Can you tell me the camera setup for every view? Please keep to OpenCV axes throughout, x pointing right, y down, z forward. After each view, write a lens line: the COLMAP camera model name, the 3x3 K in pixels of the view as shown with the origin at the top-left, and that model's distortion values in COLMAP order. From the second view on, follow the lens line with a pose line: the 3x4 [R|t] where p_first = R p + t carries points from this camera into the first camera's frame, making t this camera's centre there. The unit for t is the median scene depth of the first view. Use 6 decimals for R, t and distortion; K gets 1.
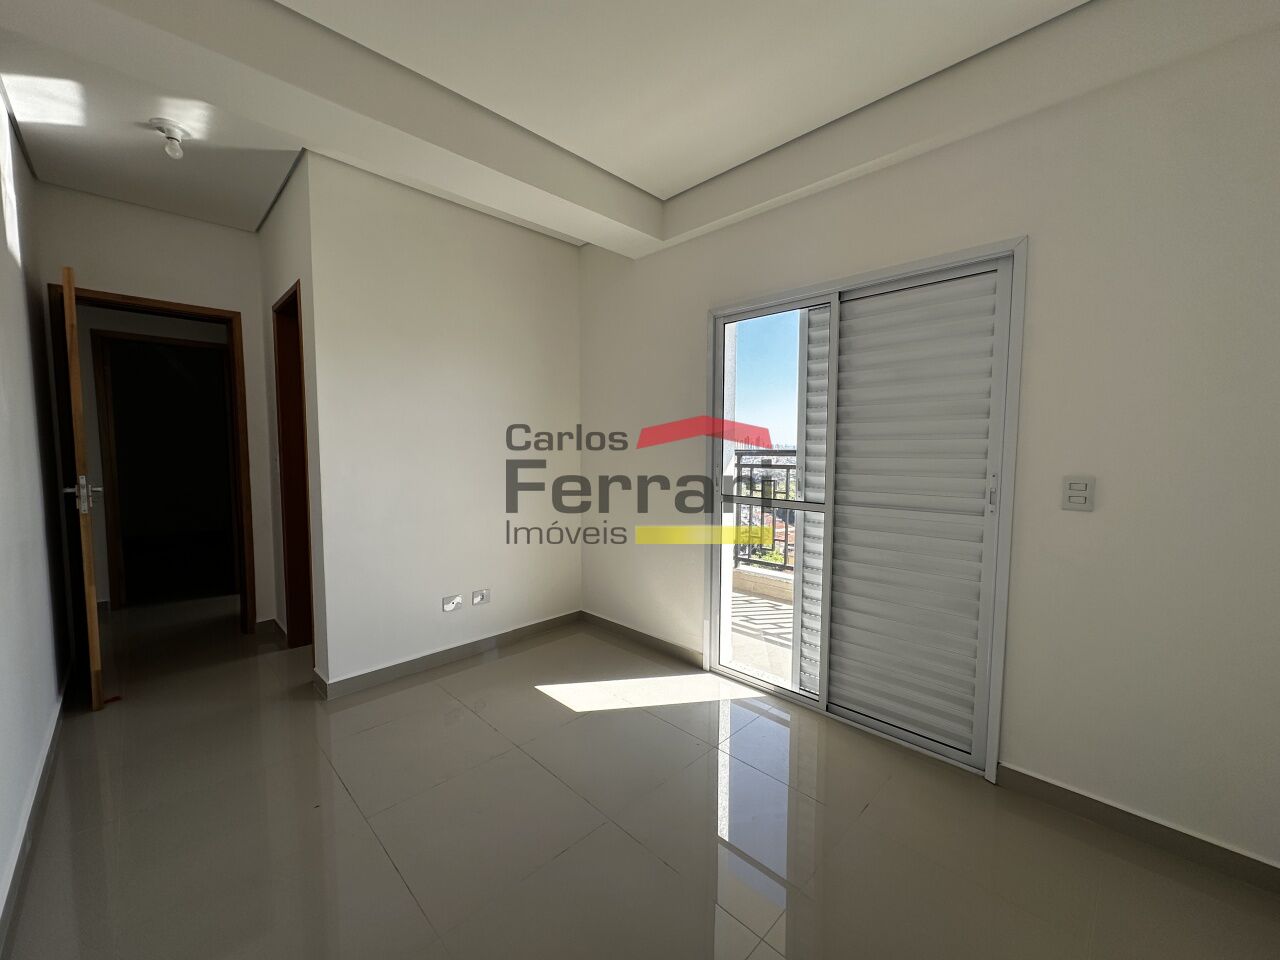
lens RADIAL K [[509.5, 0, 640.0], [0, 509.5, 480.0], [0, 0, 1]] dist [-0.000916, -0.000018]
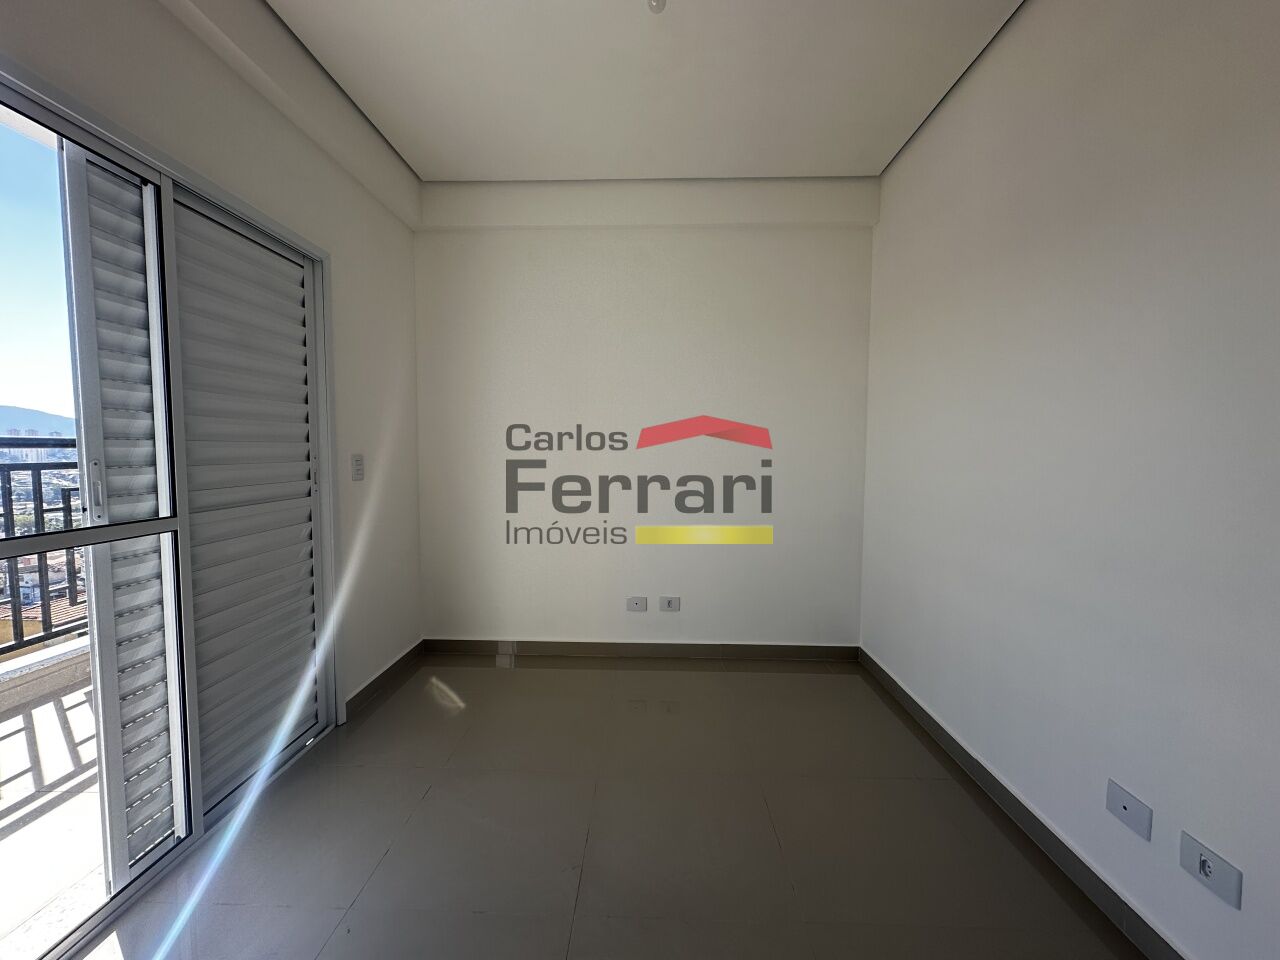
lens RADIAL K [[515.9, 0, 640.0], [0, 515.9, 480.0], [0, 0, 1]] dist [0.000452, 0.000036]
pose [[-0.686399, -0.056204, 0.725050, -0.482714], [0.039393, 0.992671, 0.114243, -0.048759], [-0.726157, 0.106979, -0.679155, 1.018103]]
